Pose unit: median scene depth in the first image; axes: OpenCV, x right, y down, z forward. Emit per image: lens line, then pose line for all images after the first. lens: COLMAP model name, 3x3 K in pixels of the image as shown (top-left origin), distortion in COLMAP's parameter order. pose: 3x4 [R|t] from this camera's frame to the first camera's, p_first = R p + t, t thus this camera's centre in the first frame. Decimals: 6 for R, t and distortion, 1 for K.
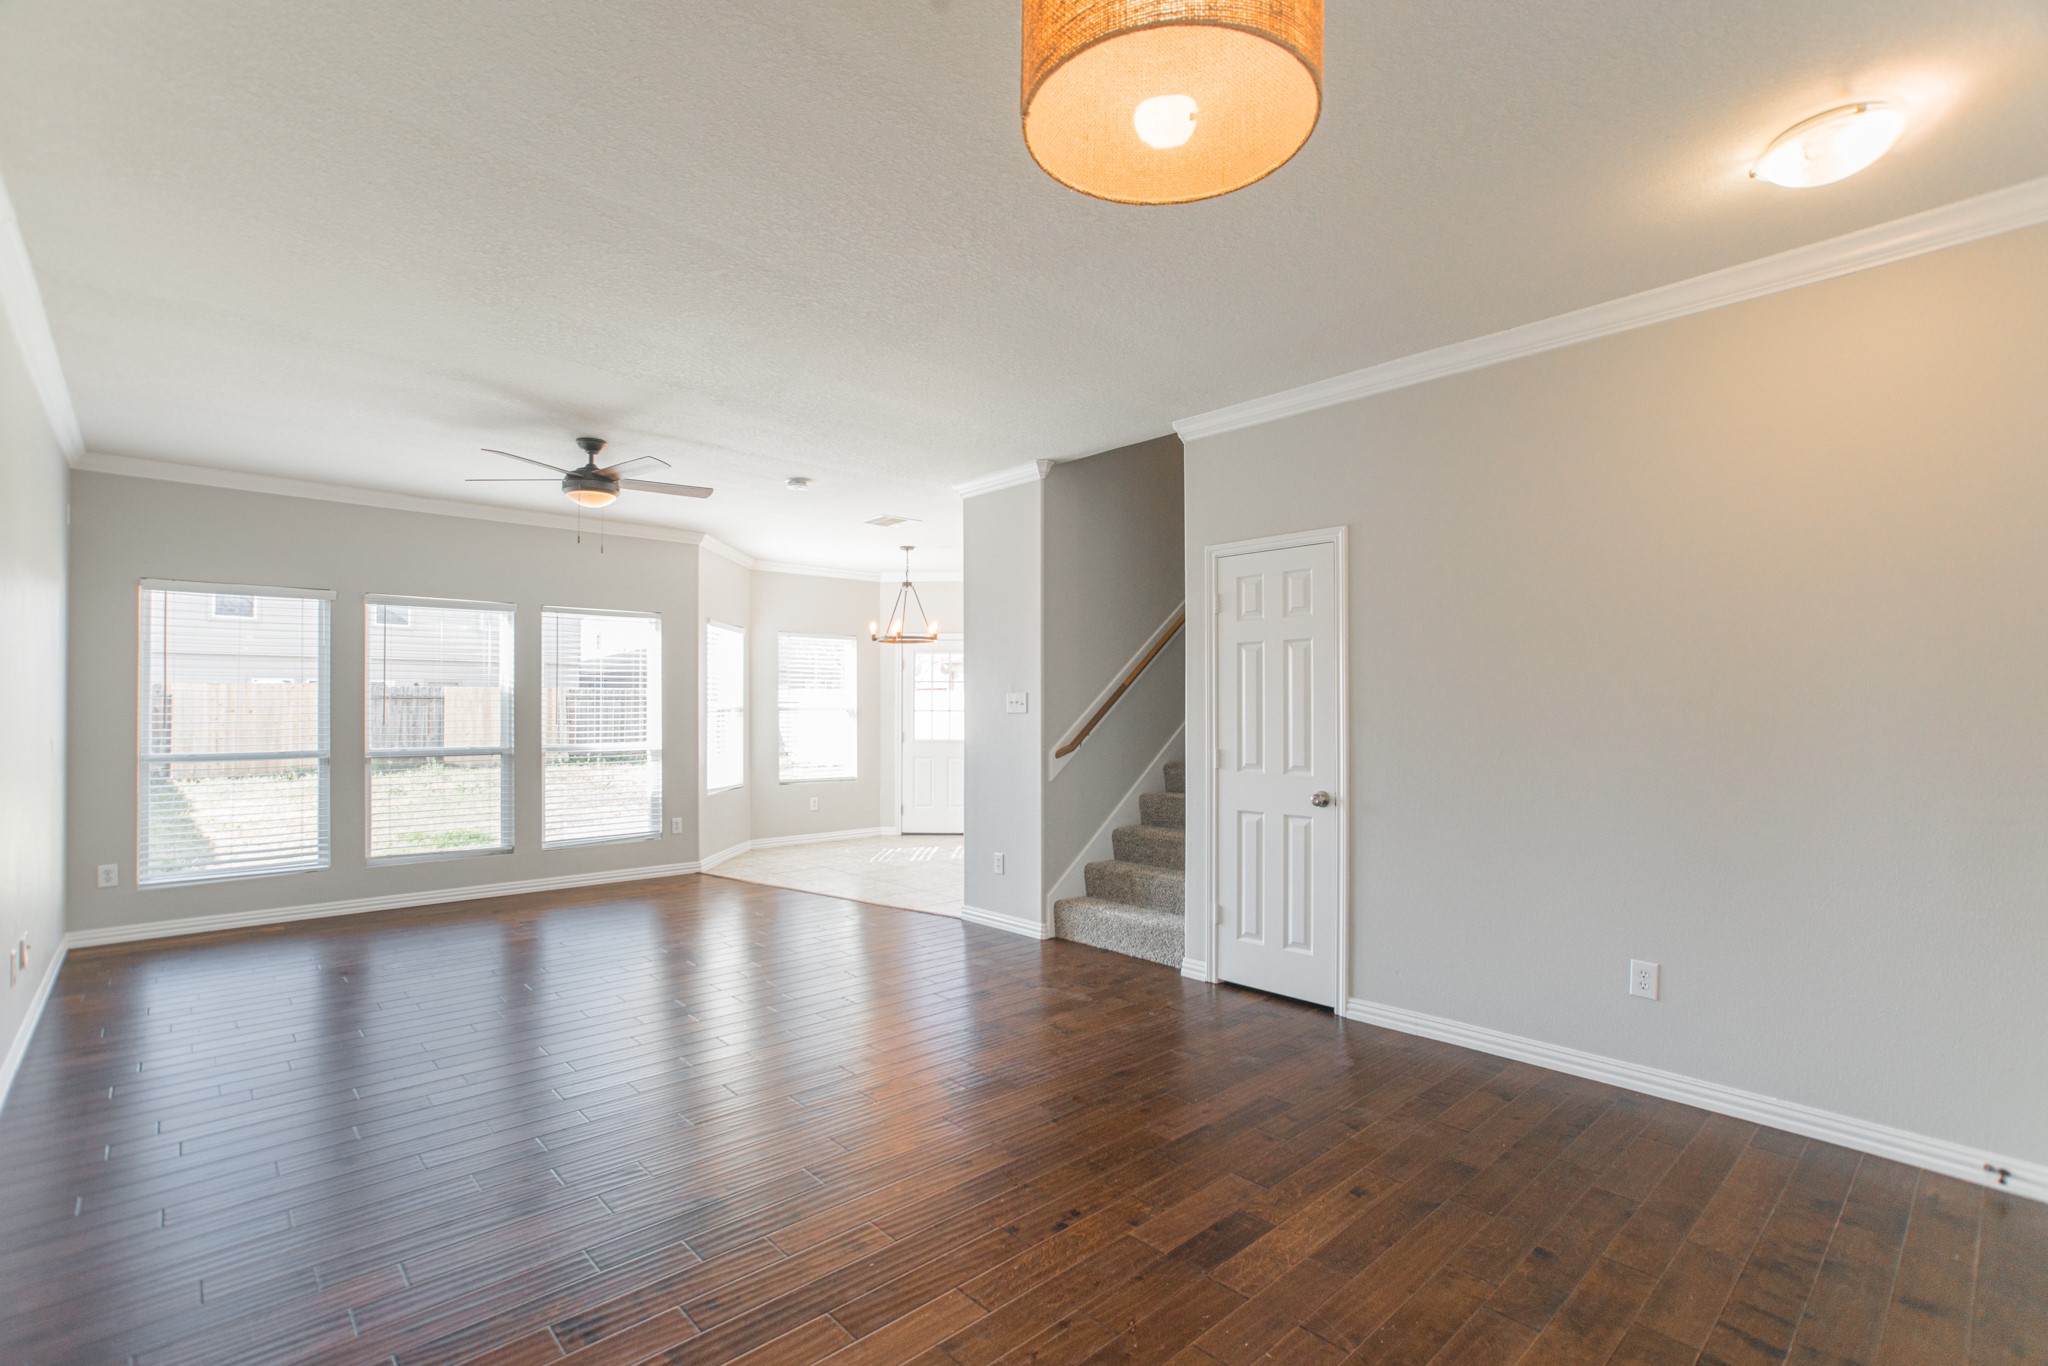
lens RADIAL K [[946.3, 0, 1052.9], [0, 946.3, 696.3], [0, 0, 1]] dist [-0.029719, 0.018817]
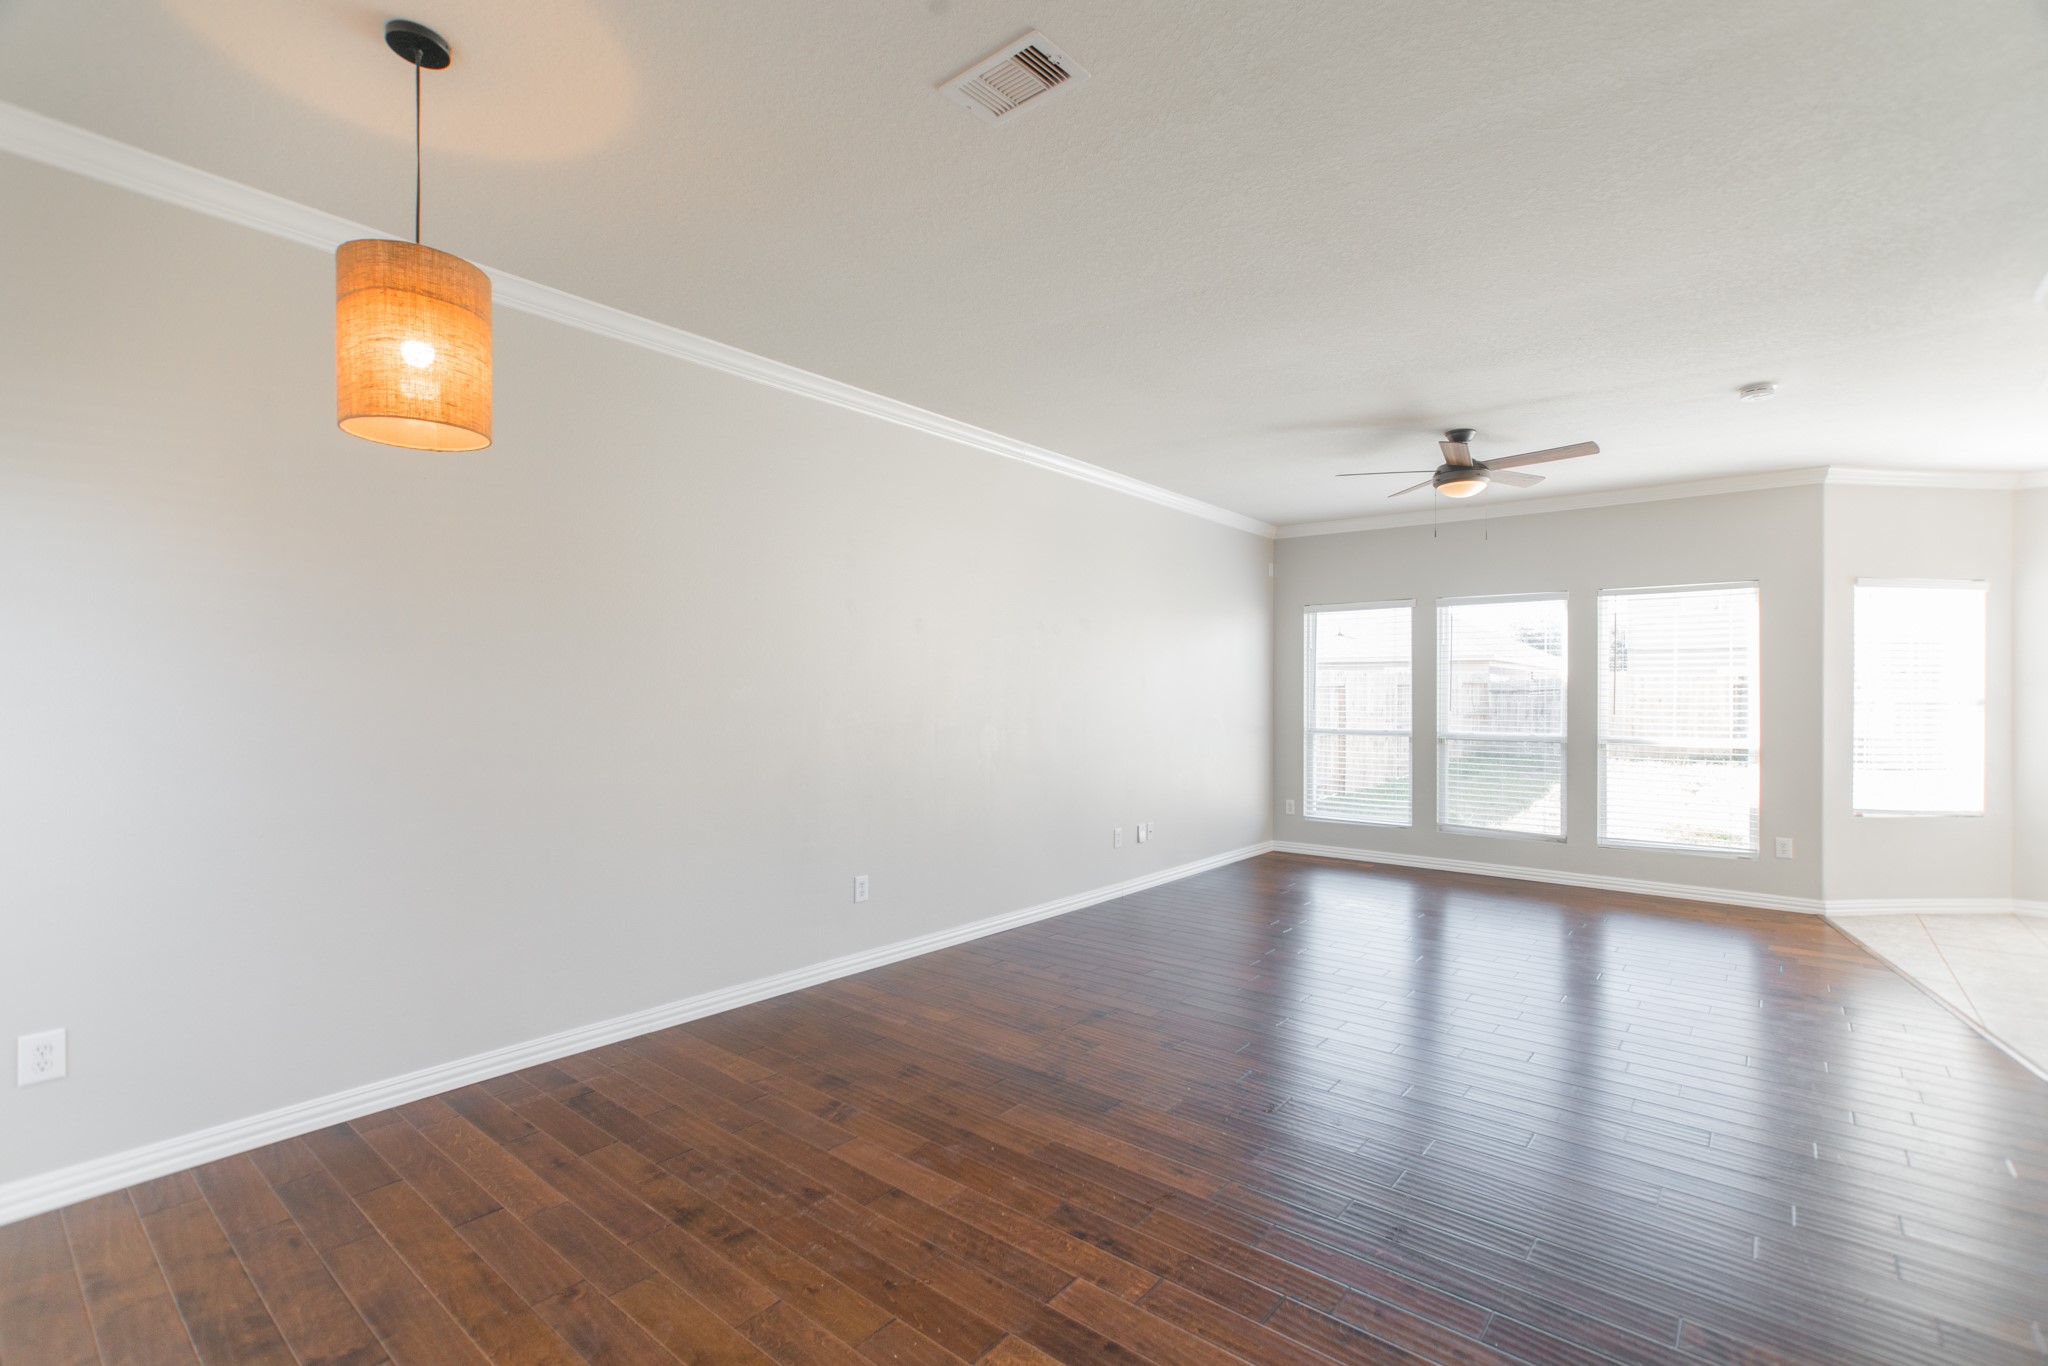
lens RADIAL K [[946.3, 0, 998.8], [0, 946.3, 688.3], [0, 0, 1]] dist [-0.029719, 0.018817]
pose [[0.113113, -0.004729, -0.993571, 0.378888], [0.005084, 0.999978, -0.004181, 0.004901], [0.993569, -0.004578, 0.113134, 0.324683]]
